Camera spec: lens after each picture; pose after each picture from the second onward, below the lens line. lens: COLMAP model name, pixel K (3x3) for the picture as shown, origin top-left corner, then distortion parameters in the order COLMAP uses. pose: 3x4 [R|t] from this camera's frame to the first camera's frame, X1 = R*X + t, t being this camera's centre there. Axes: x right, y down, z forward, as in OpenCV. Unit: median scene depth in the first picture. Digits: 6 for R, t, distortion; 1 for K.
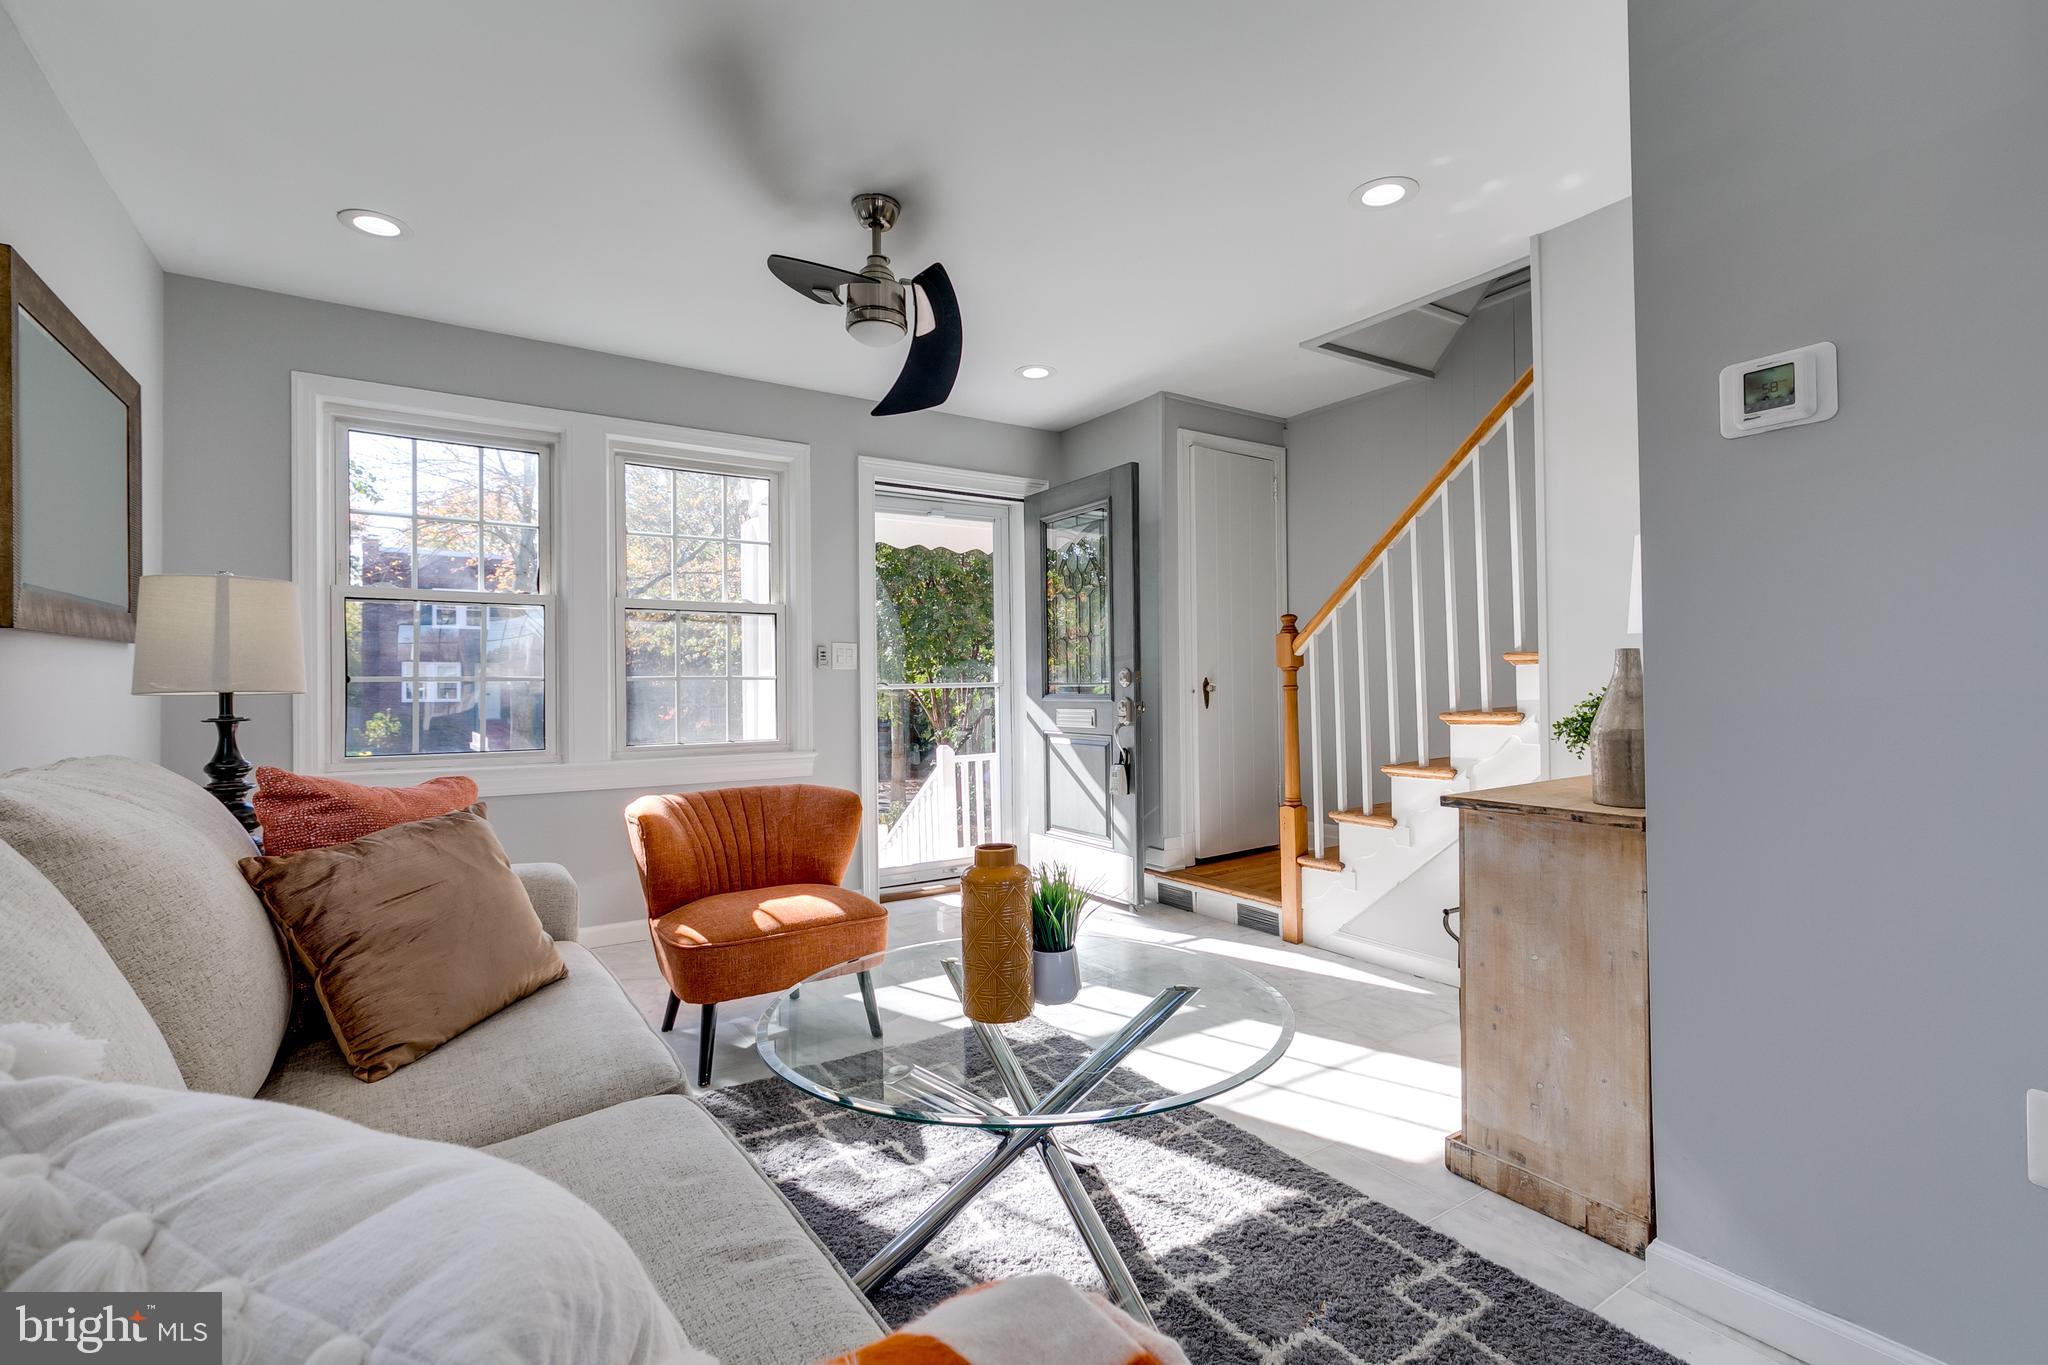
lens RADIAL K [[923.9, 0, 1027.3], [0, 923.9, 676.4], [0, 0, 1]] dist [0.003190, -0.000309]
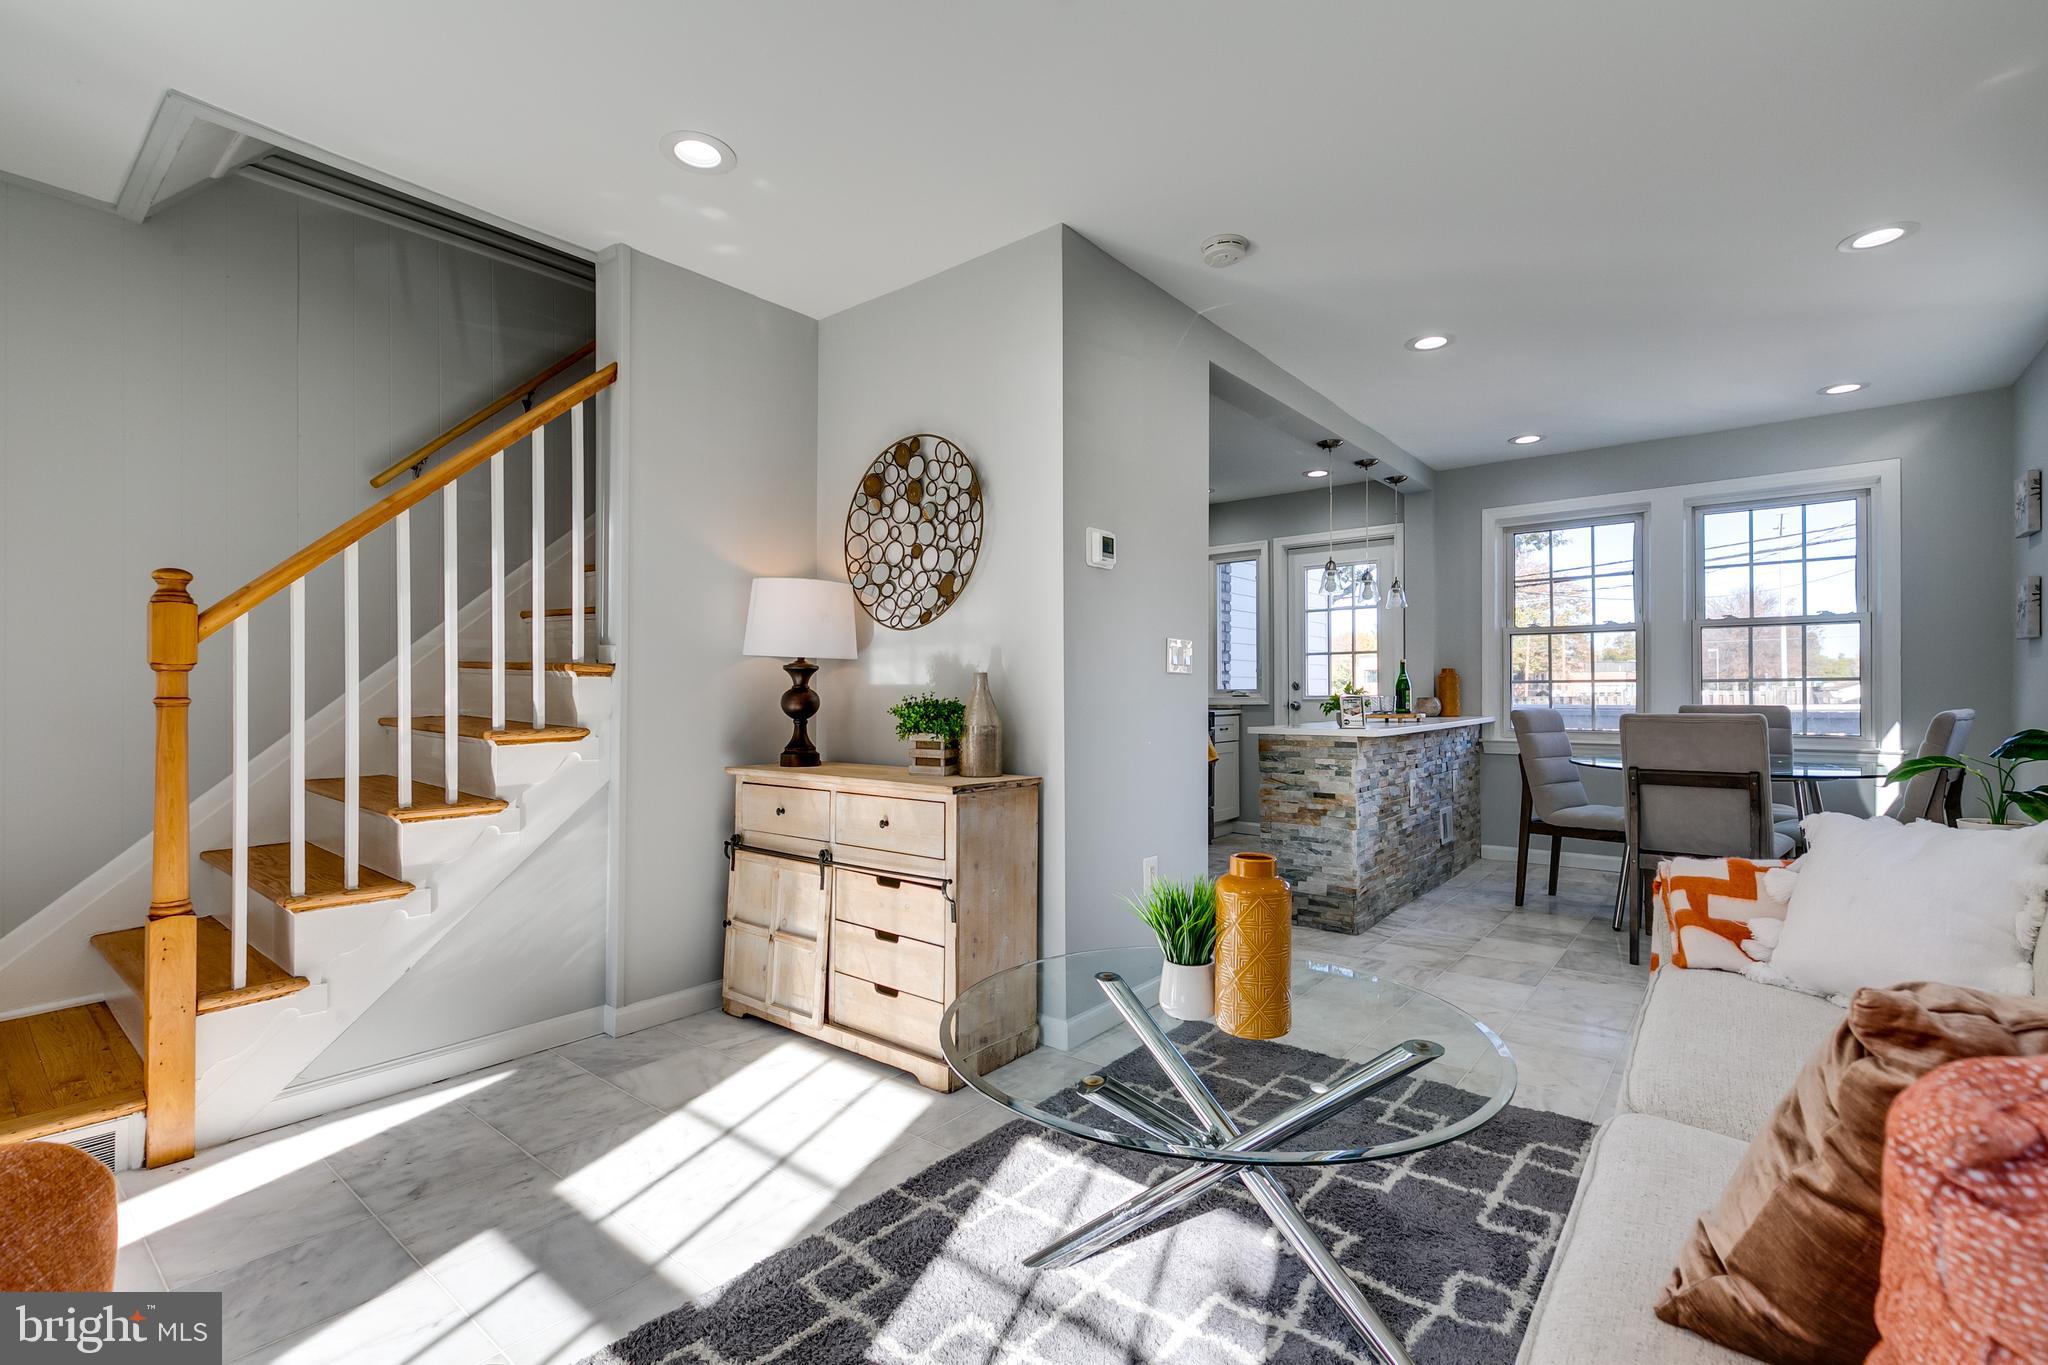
lens RADIAL K [[909.6, 0, 1035.0], [0, 909.6, 689.7], [0, 0, 1]] dist [0.002073, 0.000114]
pose [[-0.301718, 0.015272, 0.953275, -0.499034], [-0.006003, 0.999821, -0.017917, 0.015083], [-0.953378, -0.011129, -0.301573, 0.856498]]
